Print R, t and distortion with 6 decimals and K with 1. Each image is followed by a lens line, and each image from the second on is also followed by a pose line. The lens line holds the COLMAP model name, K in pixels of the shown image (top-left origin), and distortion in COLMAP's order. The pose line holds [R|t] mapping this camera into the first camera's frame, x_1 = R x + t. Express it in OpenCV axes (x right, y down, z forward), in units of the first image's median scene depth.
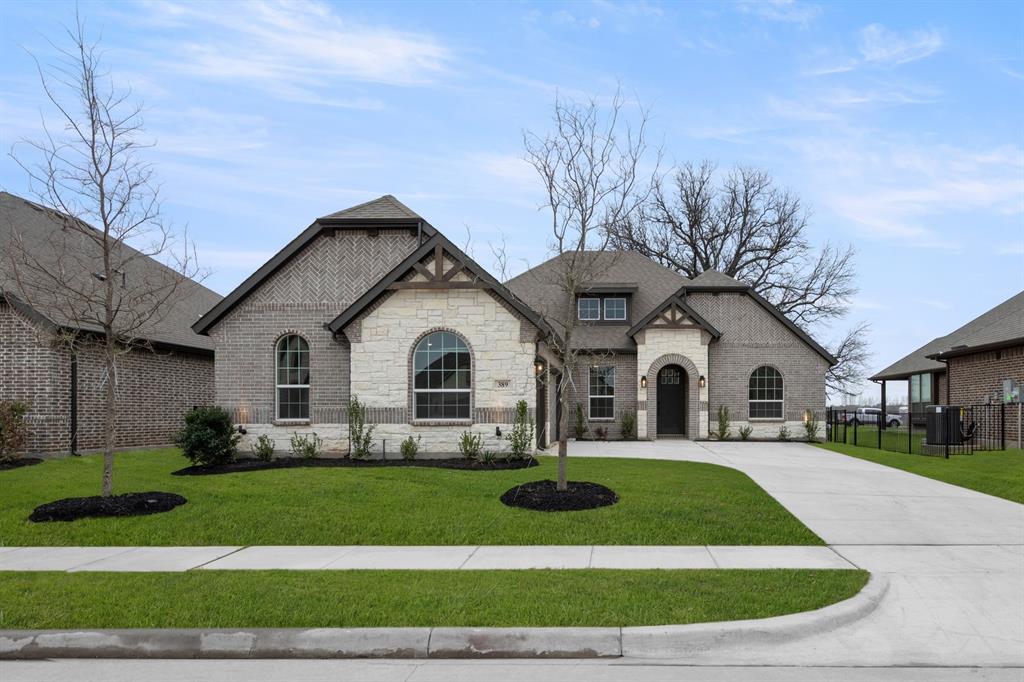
lens RADIAL K [[605.6, 0, 512.0], [0, 605.6, 343.8], [0, 0, 1]] dist [0.006489, 0.000329]
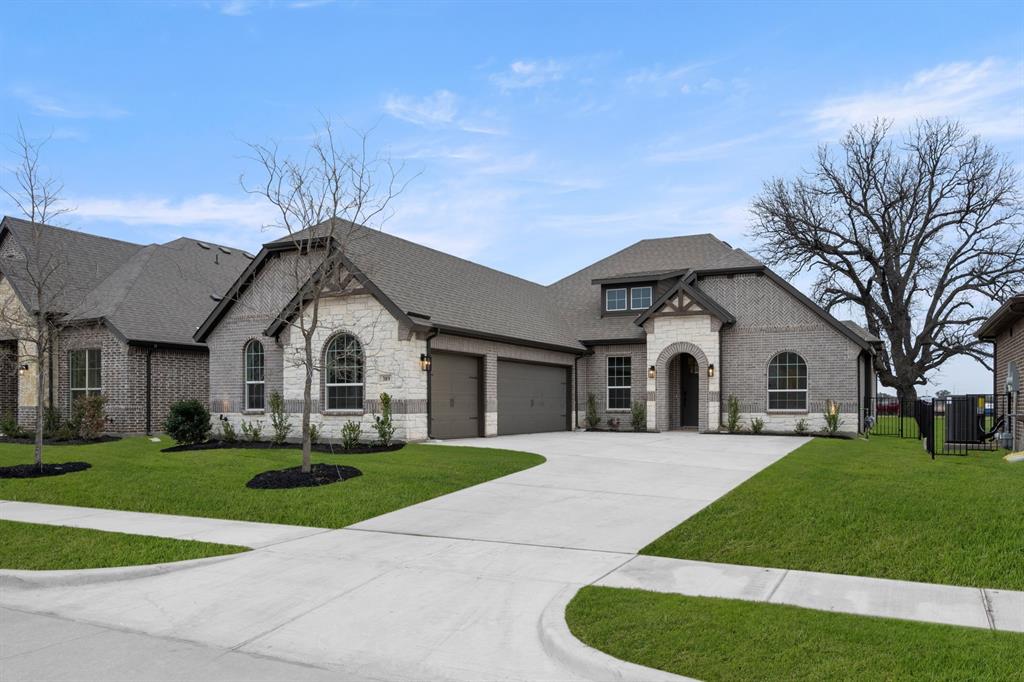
lens RADIAL K [[585.4, 0, 512.1], [0, 585.4, 339.3], [0, 0, 1]] dist [0.001472, 0.000416]
pose [[0.941025, -0.037022, -0.336307, 0.331403], [0.038695, 0.999250, -0.001727, 0.003240], [0.336118, -0.011388, 0.941751, 0.037777]]
